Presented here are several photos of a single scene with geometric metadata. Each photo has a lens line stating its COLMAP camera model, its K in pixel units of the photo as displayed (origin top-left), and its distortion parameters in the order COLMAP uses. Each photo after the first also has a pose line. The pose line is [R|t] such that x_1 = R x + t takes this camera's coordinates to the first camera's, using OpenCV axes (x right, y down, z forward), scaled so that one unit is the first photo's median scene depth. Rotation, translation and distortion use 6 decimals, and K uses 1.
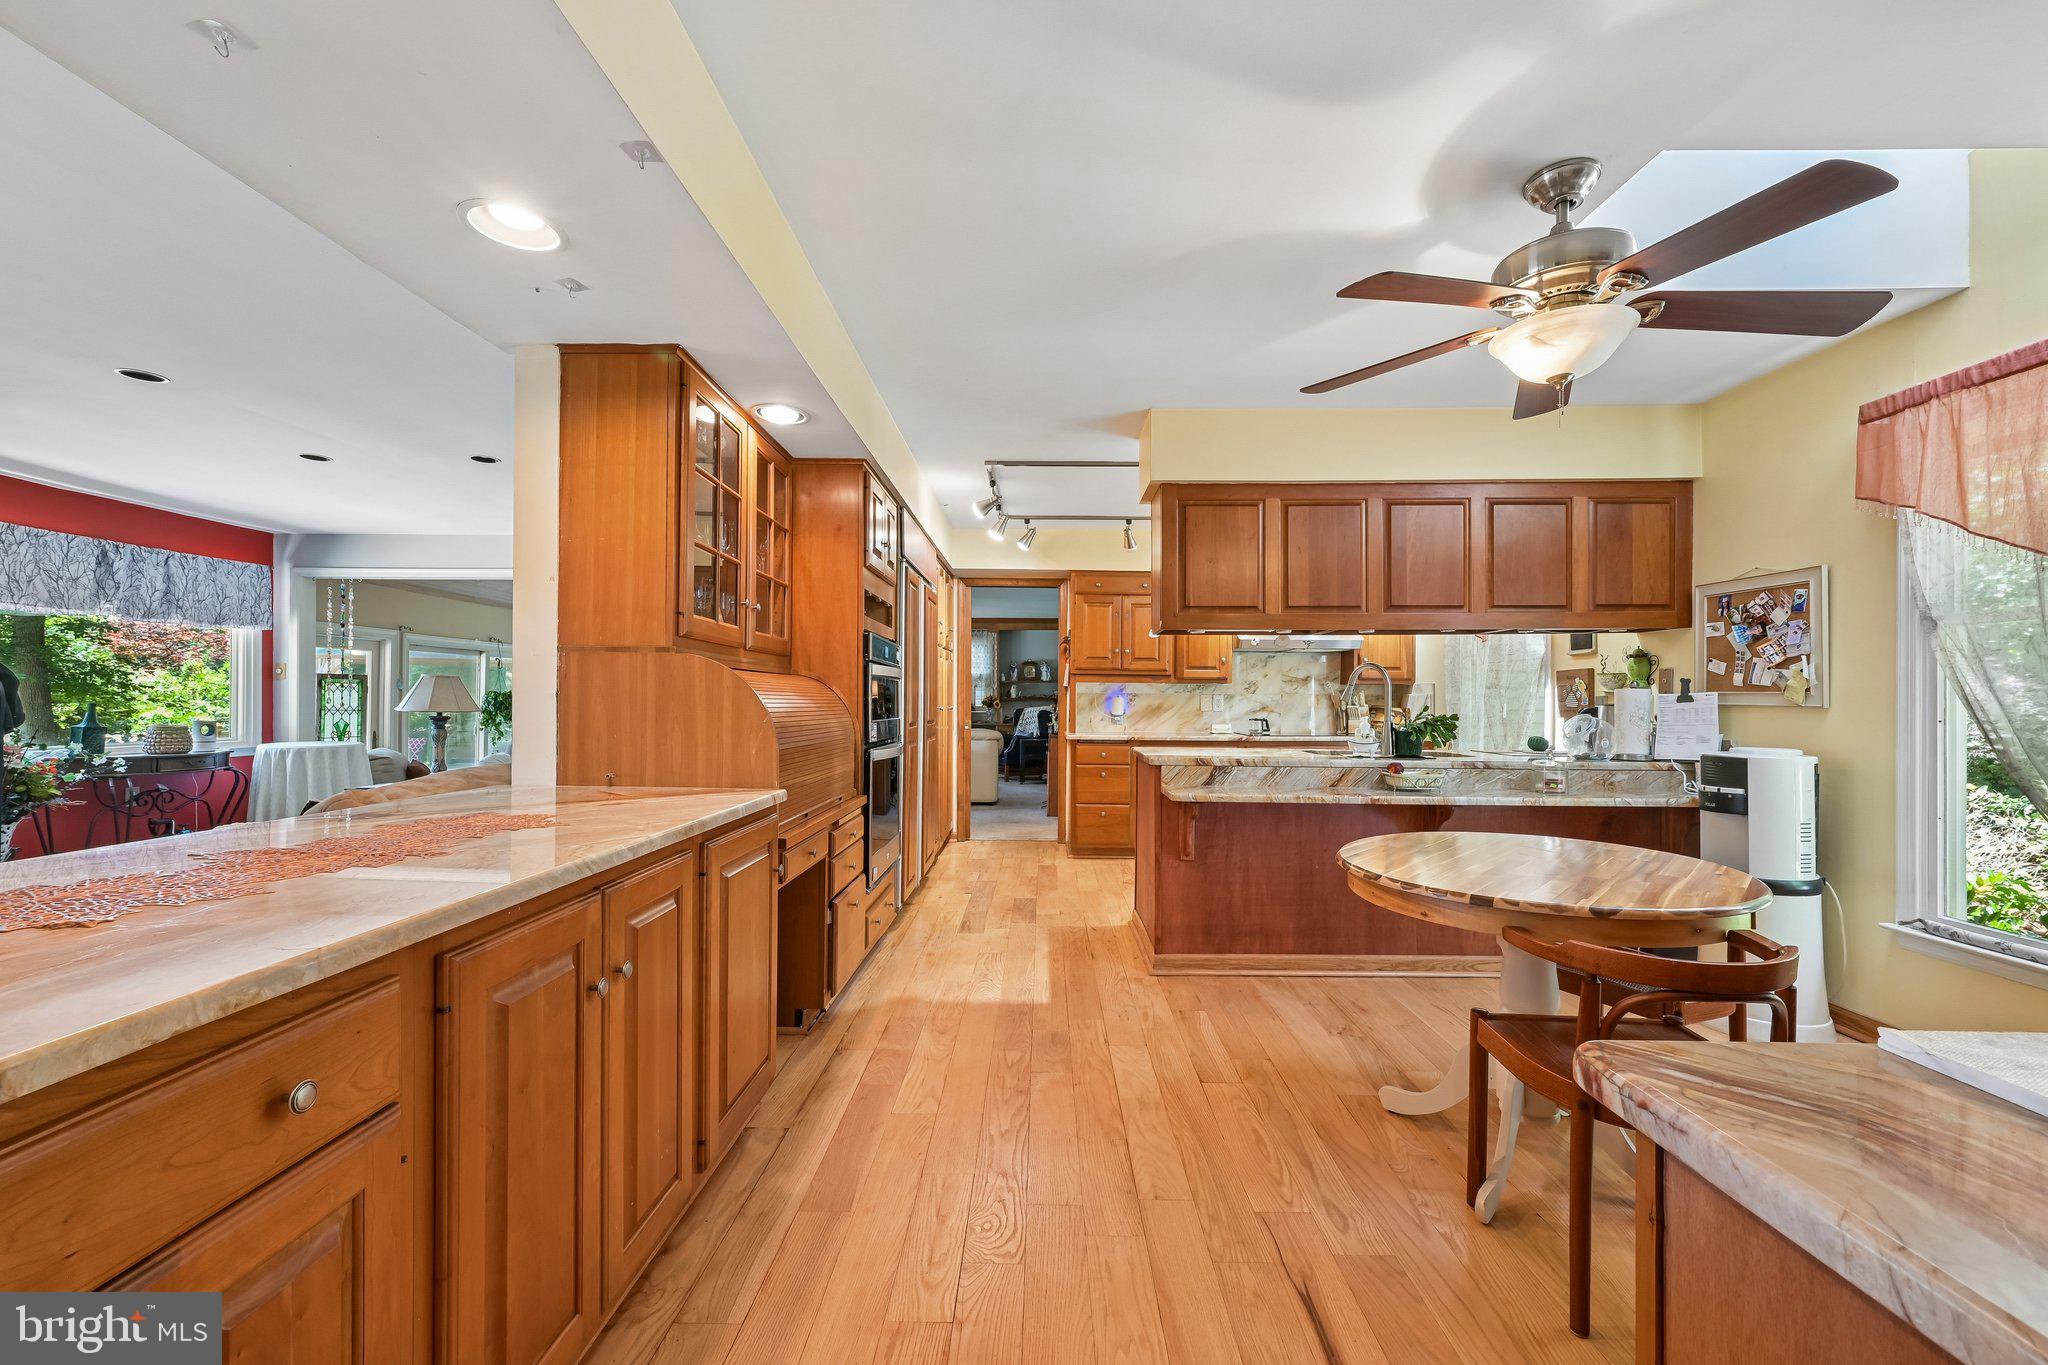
lens RADIAL K [[835.1, 0, 1022.6], [0, 835.1, 695.7], [0, 0, 1]] dist [-0.000436, -0.000180]
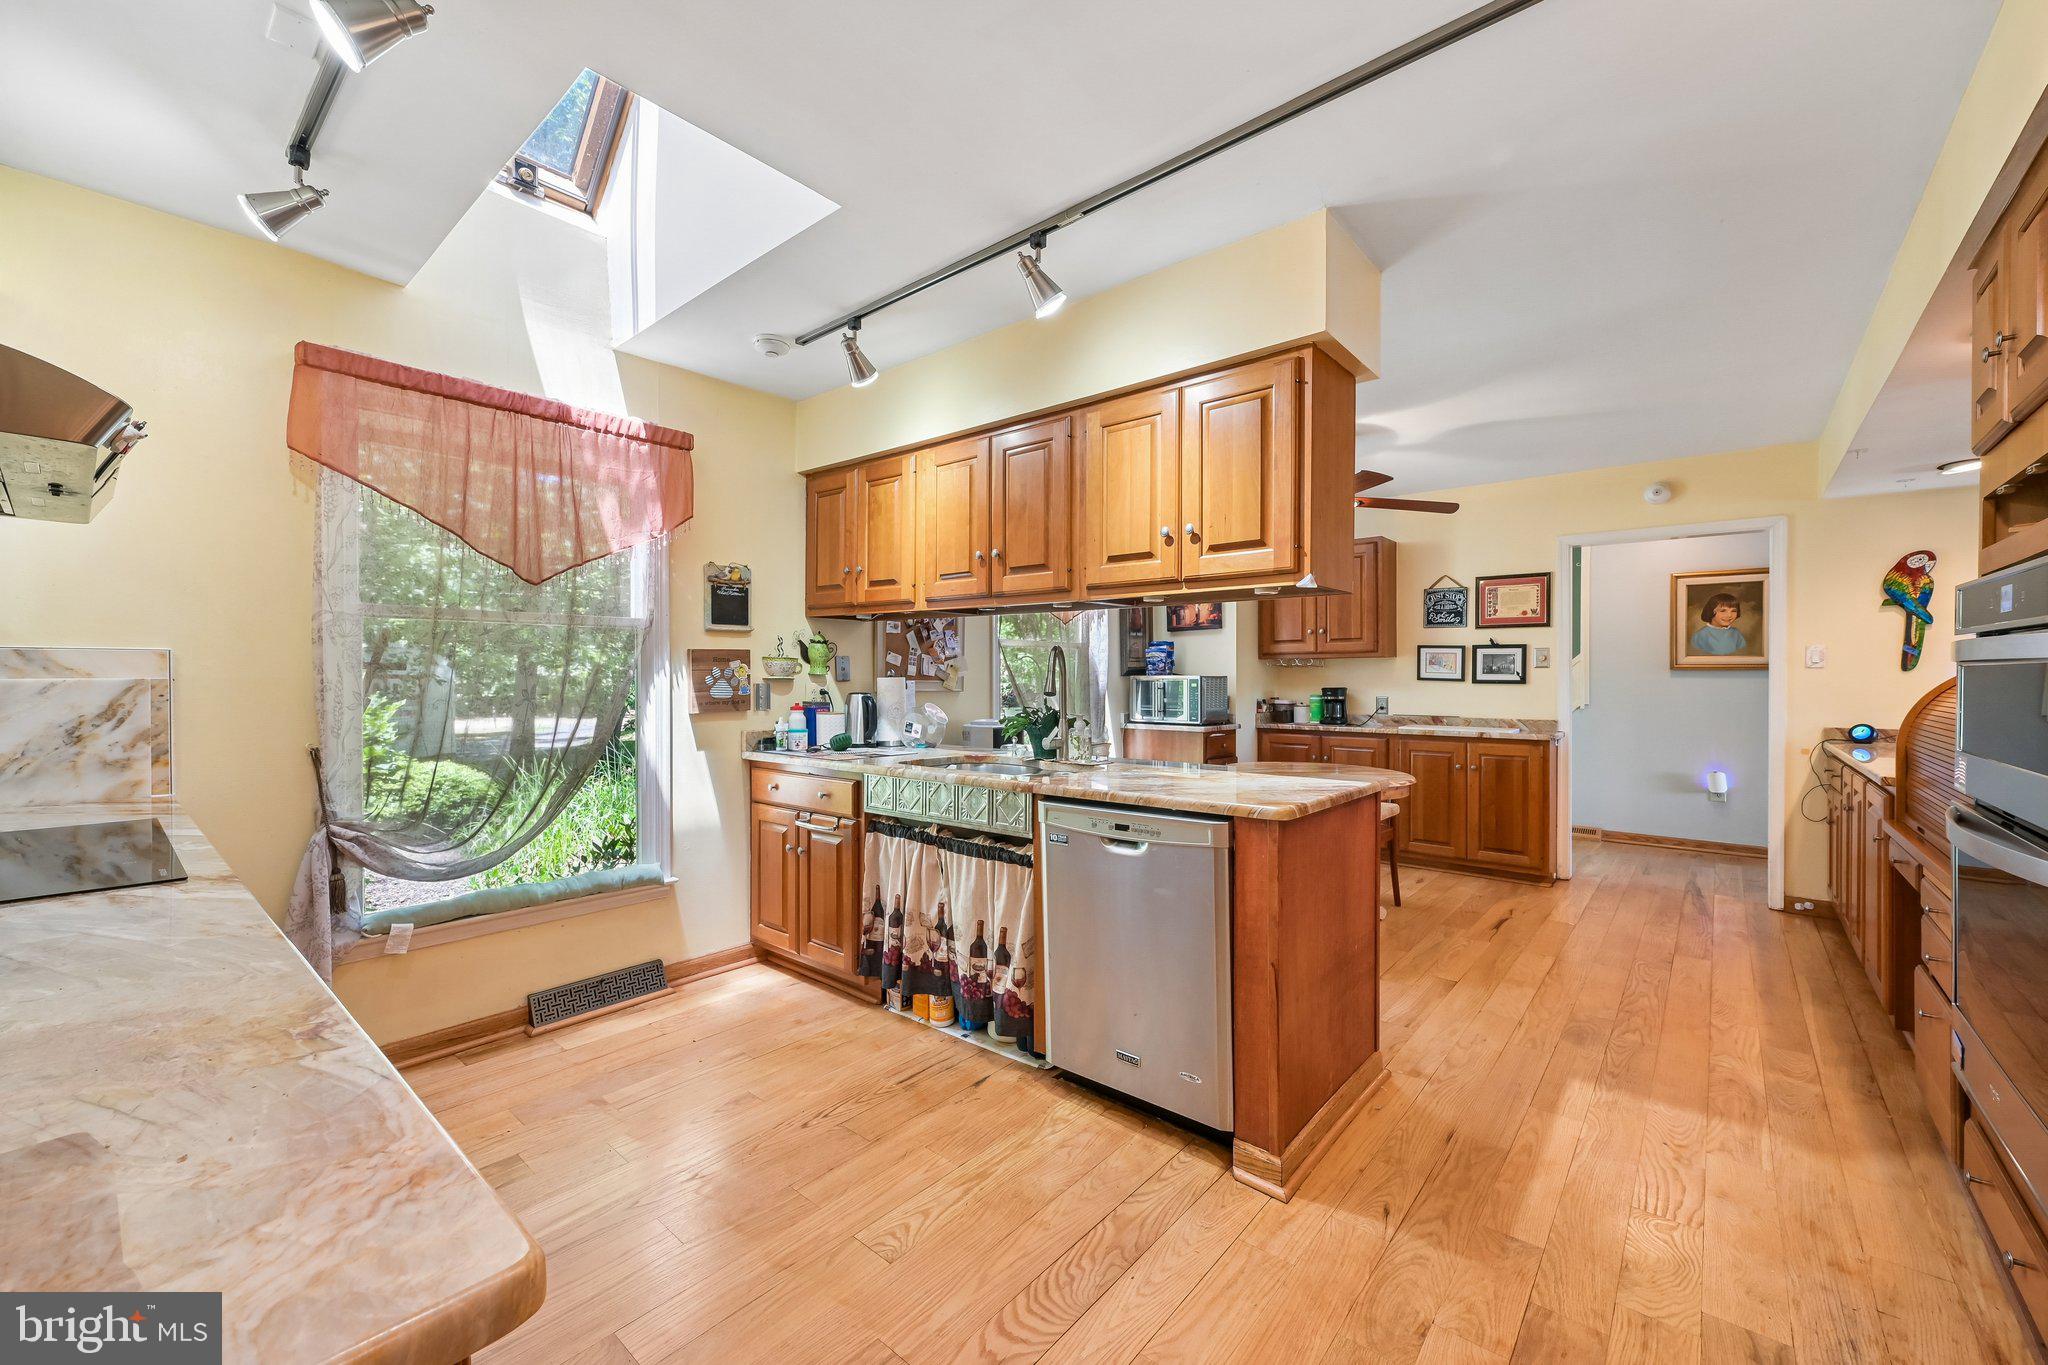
lens RADIAL K [[808.0, 0, 1024.0], [0, 808.0, 682.5], [0, 0, 1]] dist [-0.001928, -0.000163]
pose [[-0.772792, -0.013145, 0.634523, -0.044288], [-0.010816, 0.999913, 0.007542, -0.010934], [-0.634567, -0.001034, -0.772867, 1.752004]]
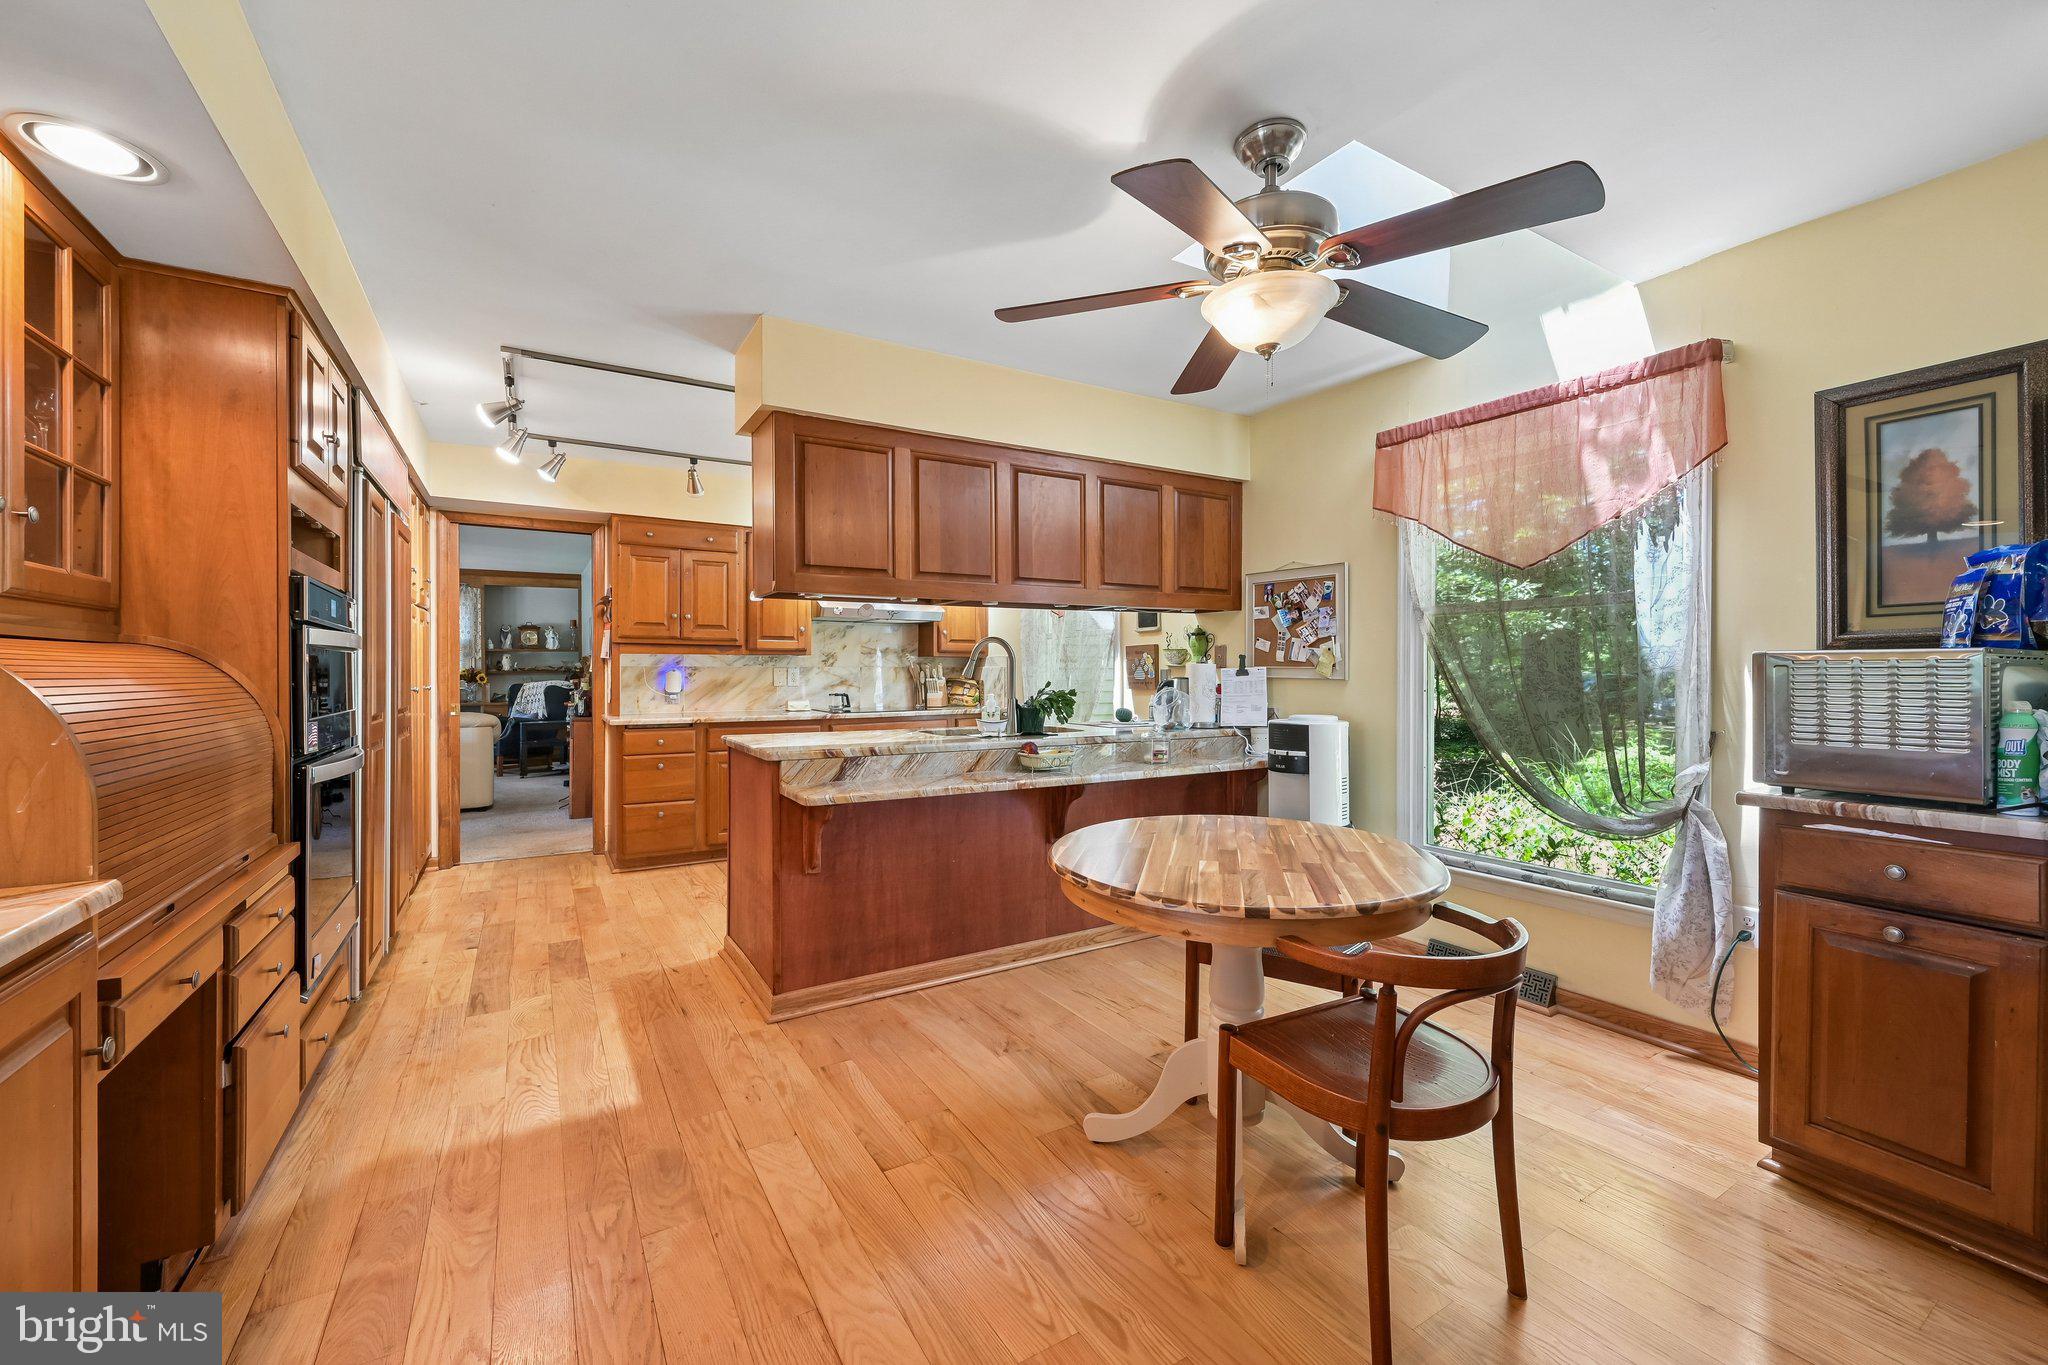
lens RADIAL K [[833.1, 0, 1035.1], [0, 833.1, 670.9], [0, 0, 1]] dist [0.000475, -0.000055]
pose [[0.841386, -0.007260, 0.540385, -0.061290], [0.002946, 0.999957, 0.008847, -0.009444], [-0.540426, -0.005852, 0.841371, 0.192948]]
